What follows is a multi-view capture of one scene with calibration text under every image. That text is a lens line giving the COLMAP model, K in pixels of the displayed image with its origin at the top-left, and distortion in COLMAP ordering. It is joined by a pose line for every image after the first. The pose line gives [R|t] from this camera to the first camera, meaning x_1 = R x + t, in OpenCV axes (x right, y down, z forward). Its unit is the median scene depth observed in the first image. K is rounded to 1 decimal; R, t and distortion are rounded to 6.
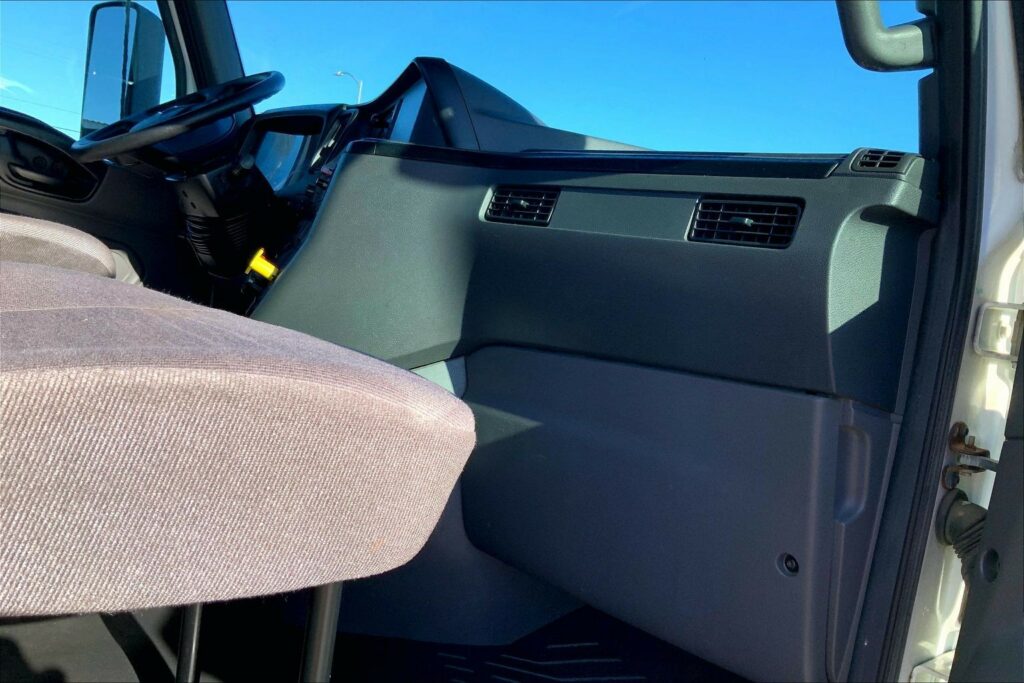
lens RADIAL K [[852.1, 0, 510.7], [0, 852.1, 345.0], [0, 0, 1]] dist [0.045277, -0.102266]
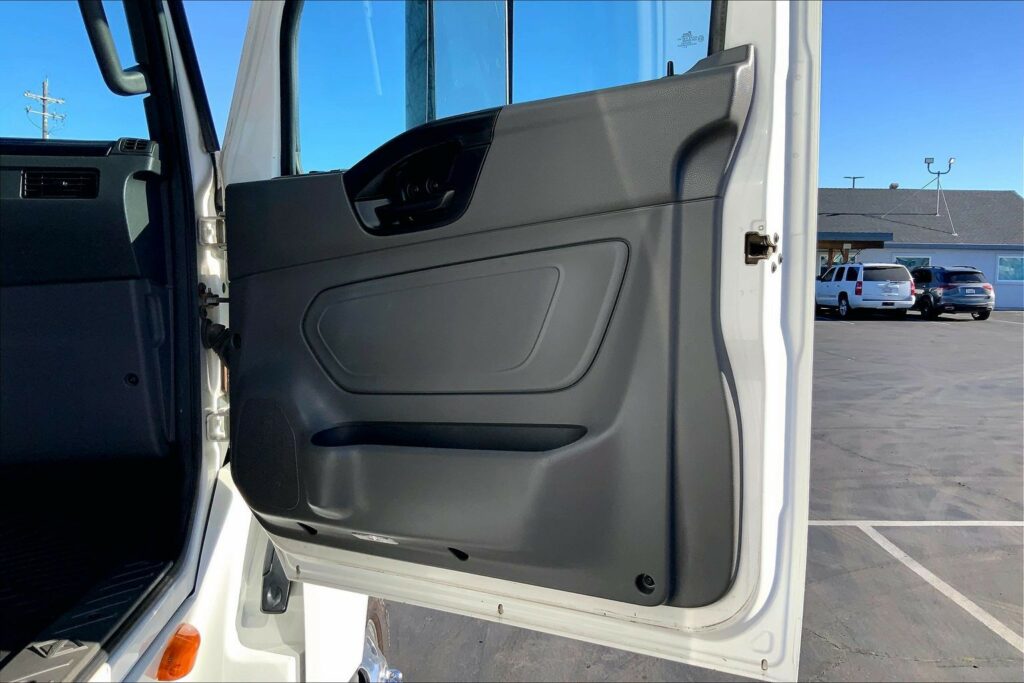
lens RADIAL K [[852.1, 0, 511.9], [0, 852.1, 341.2], [0, 0, 1]] dist [0.045277, -0.102266]
pose [[0.590337, -0.214686, 0.778082, -0.575077], [0.157491, 0.976088, 0.149829, 0.042635], [-0.791643, 0.034092, 0.610032, -0.698626]]
